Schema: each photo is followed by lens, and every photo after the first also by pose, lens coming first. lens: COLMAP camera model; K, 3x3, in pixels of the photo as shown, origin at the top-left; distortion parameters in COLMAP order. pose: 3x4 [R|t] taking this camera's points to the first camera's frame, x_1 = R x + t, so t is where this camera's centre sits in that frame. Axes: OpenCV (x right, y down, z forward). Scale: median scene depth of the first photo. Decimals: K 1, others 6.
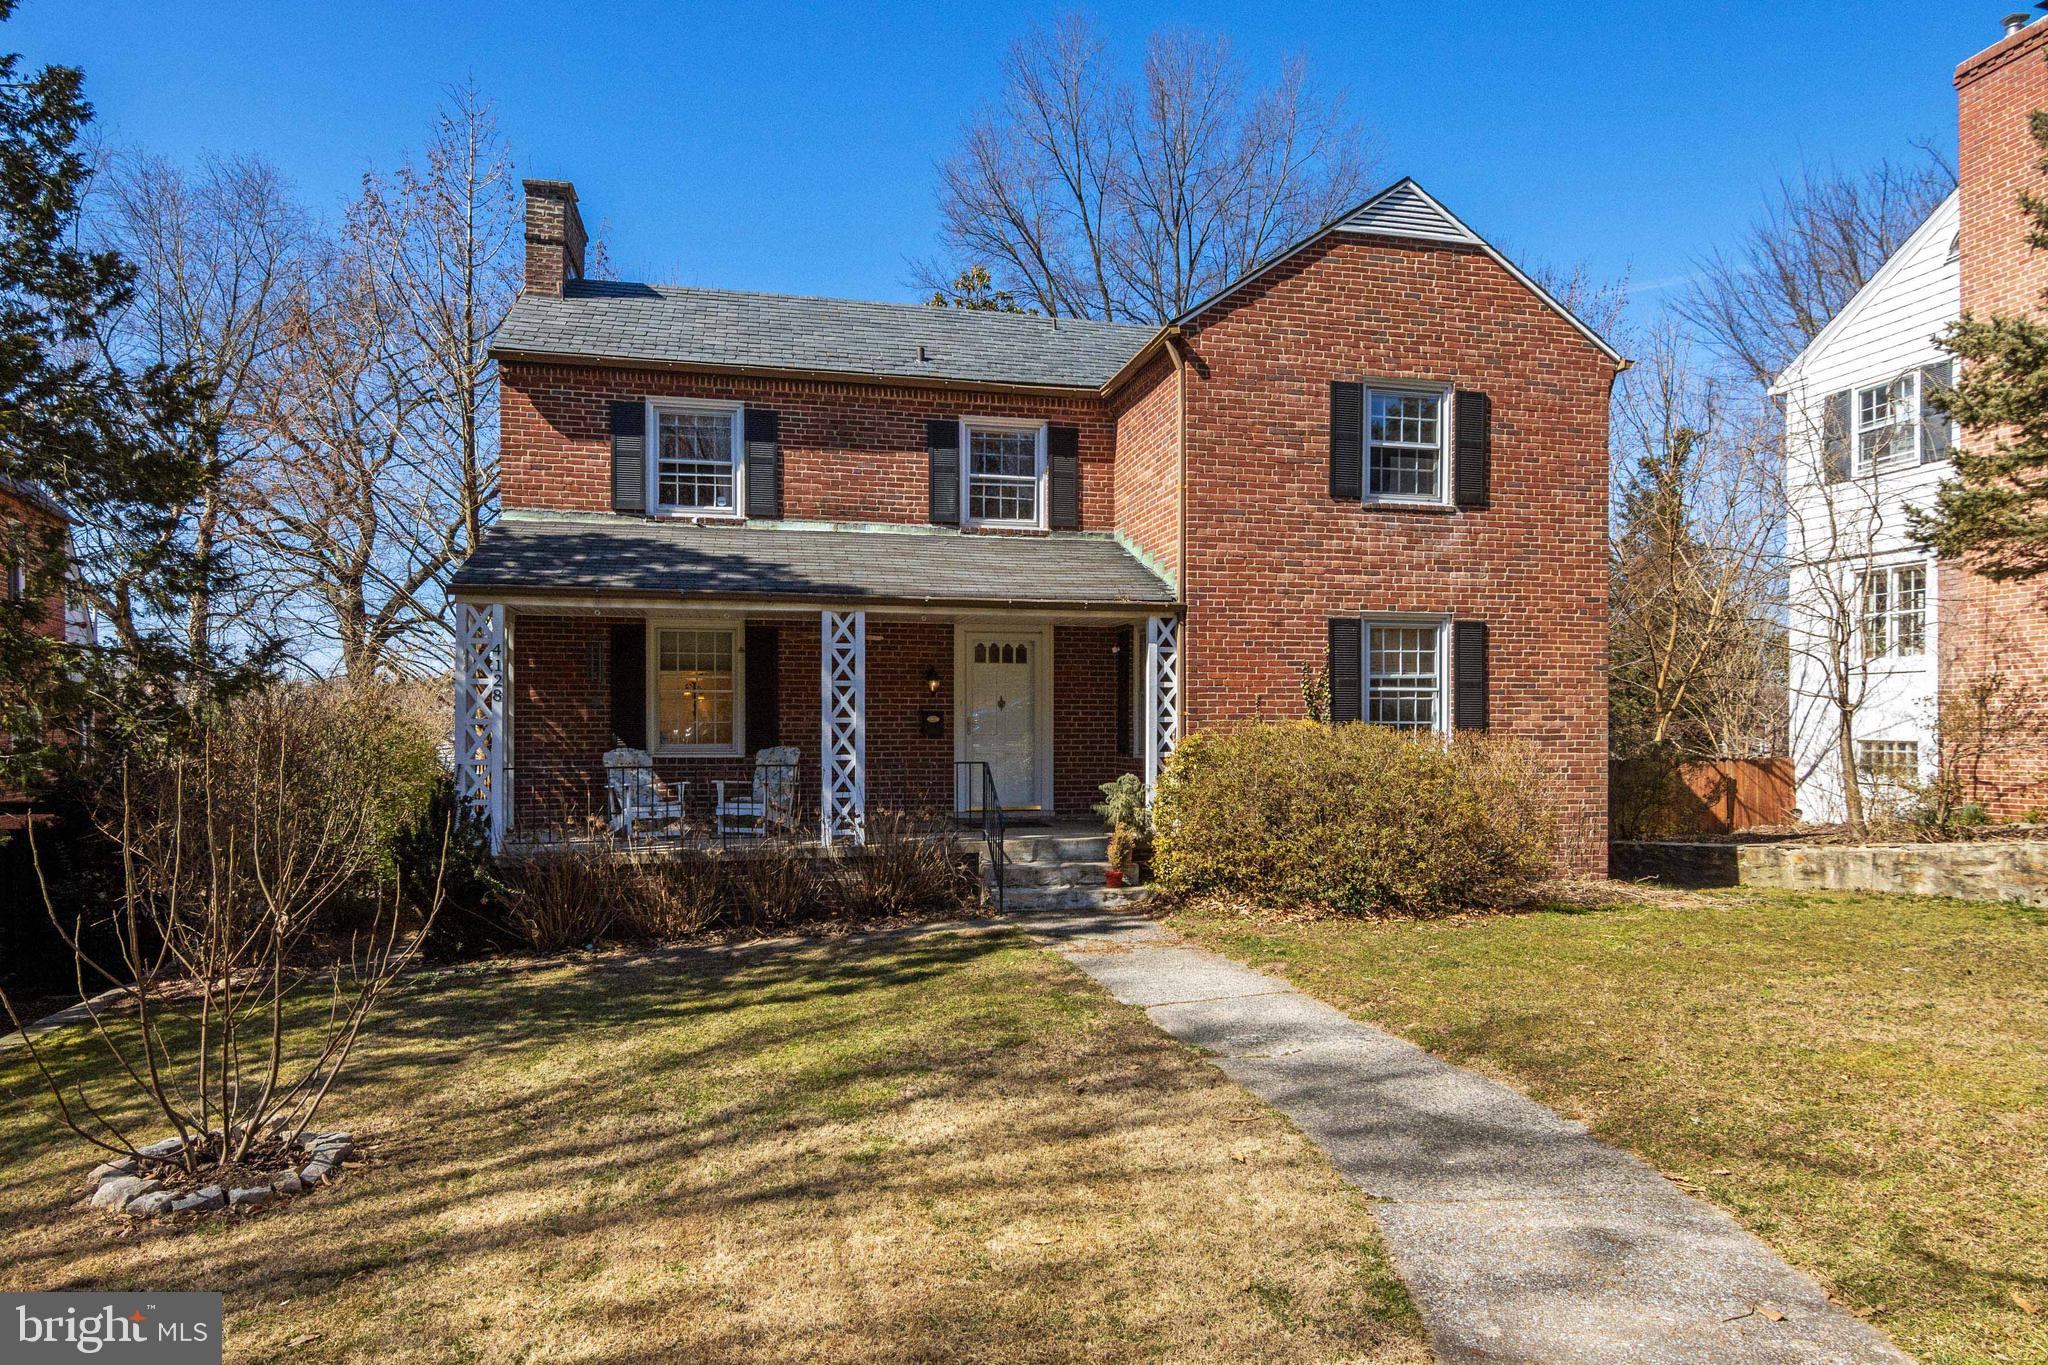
lens RADIAL K [[1207.7, 0, 1043.4], [0, 1207.7, 737.7], [0, 0, 1]] dist [-0.007330, -0.002792]
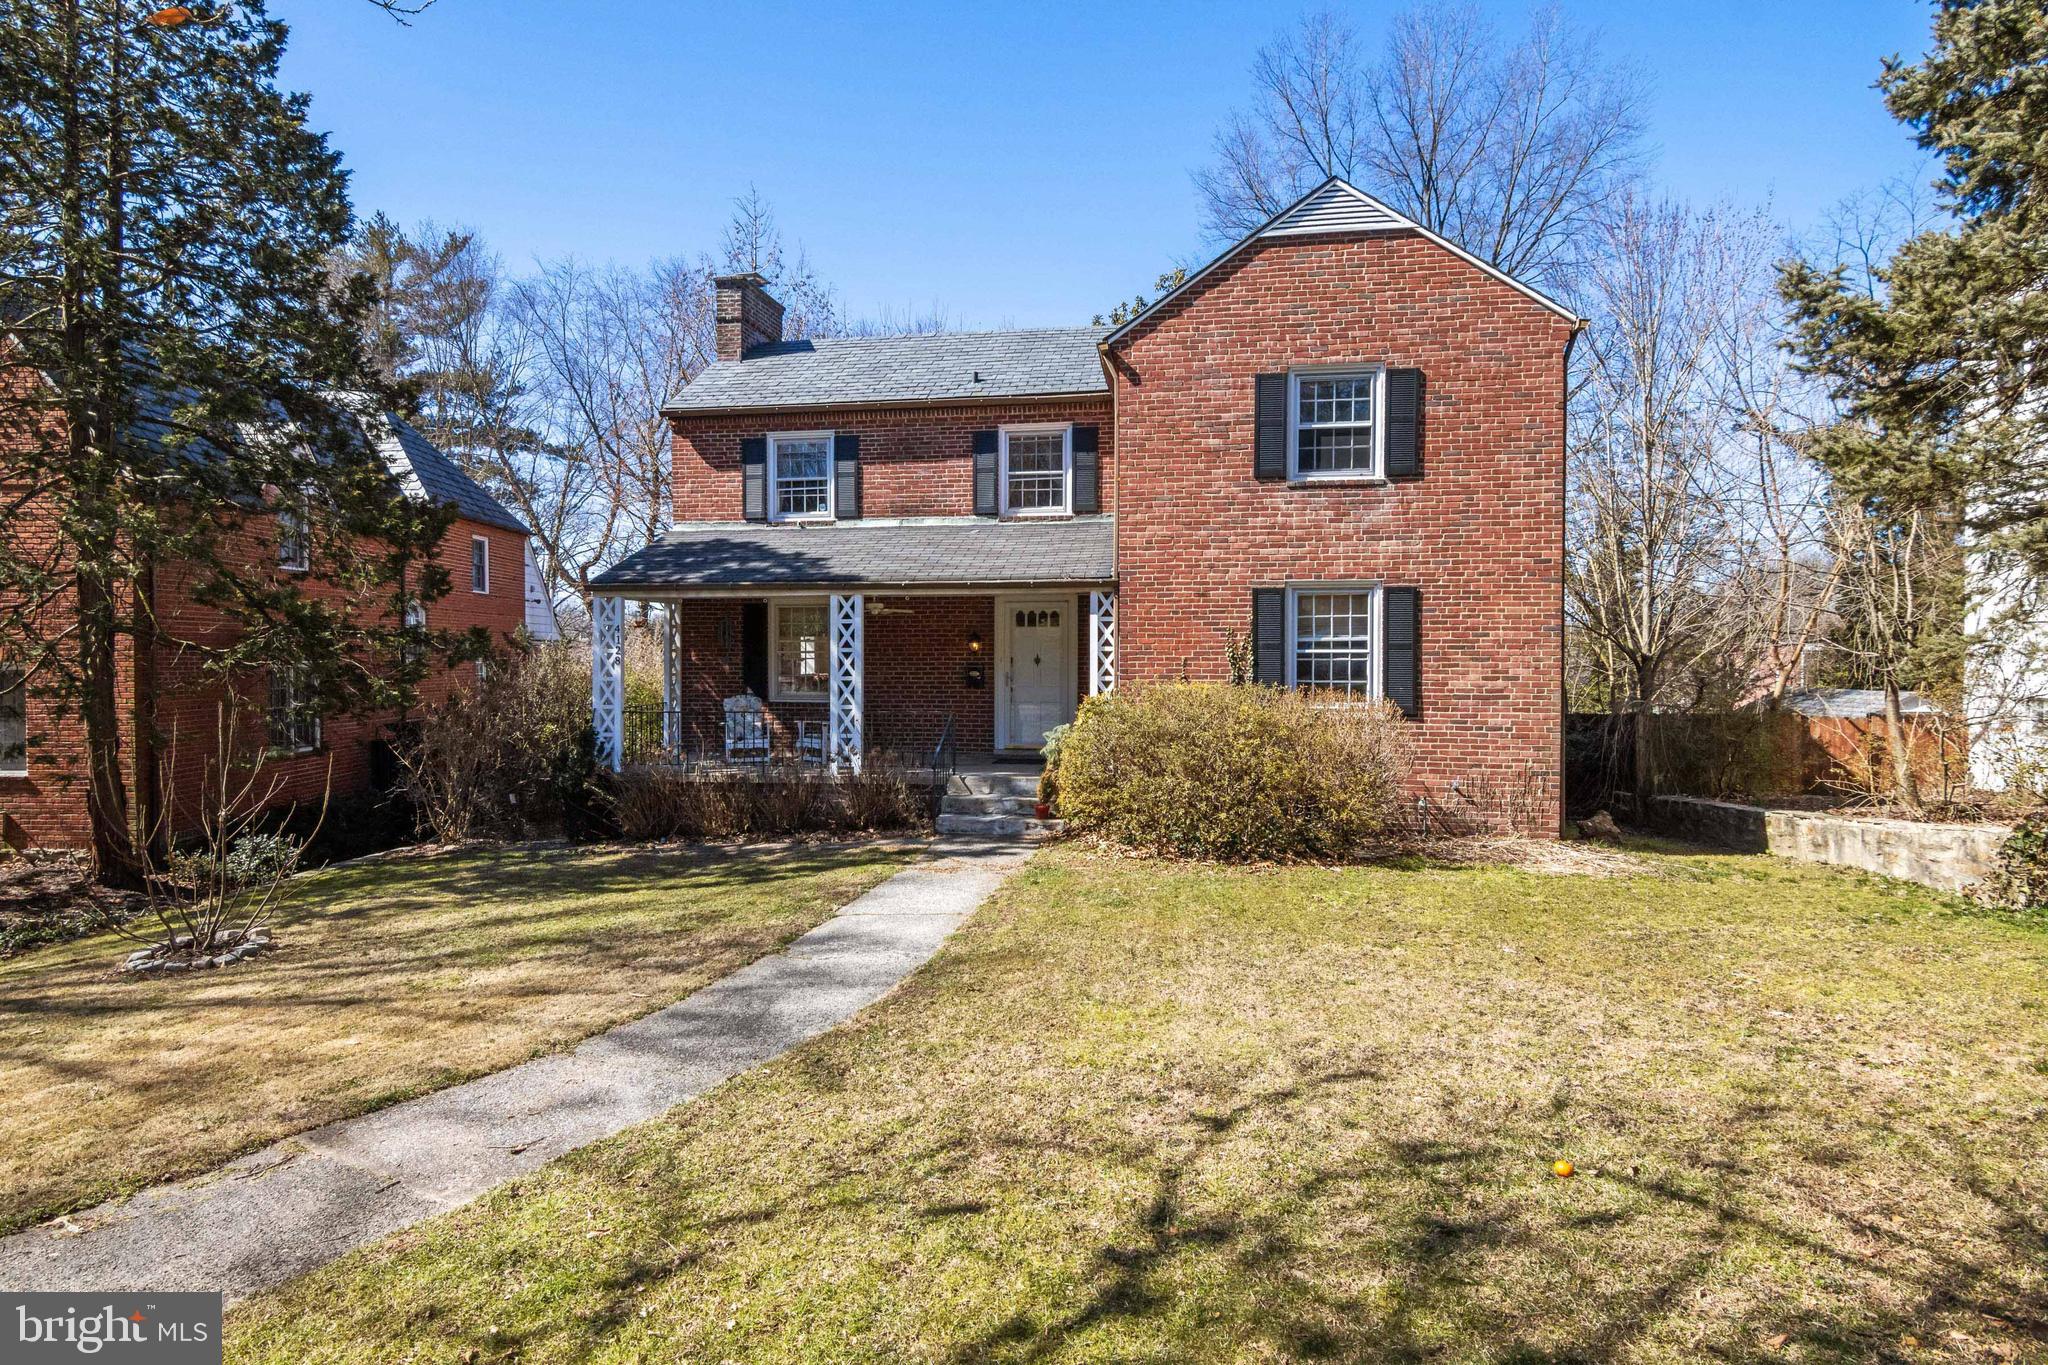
lens RADIAL K [[1062.8, 0, 1022.9], [0, 1062.8, 677.0], [0, 0, 1]] dist [-0.008974, -0.005411]
pose [[0.924454, 0.007482, -0.381219, 0.402152], [-0.002849, 0.999915, 0.012717, -0.028230], [0.381282, -0.010670, 0.924397, 0.012655]]
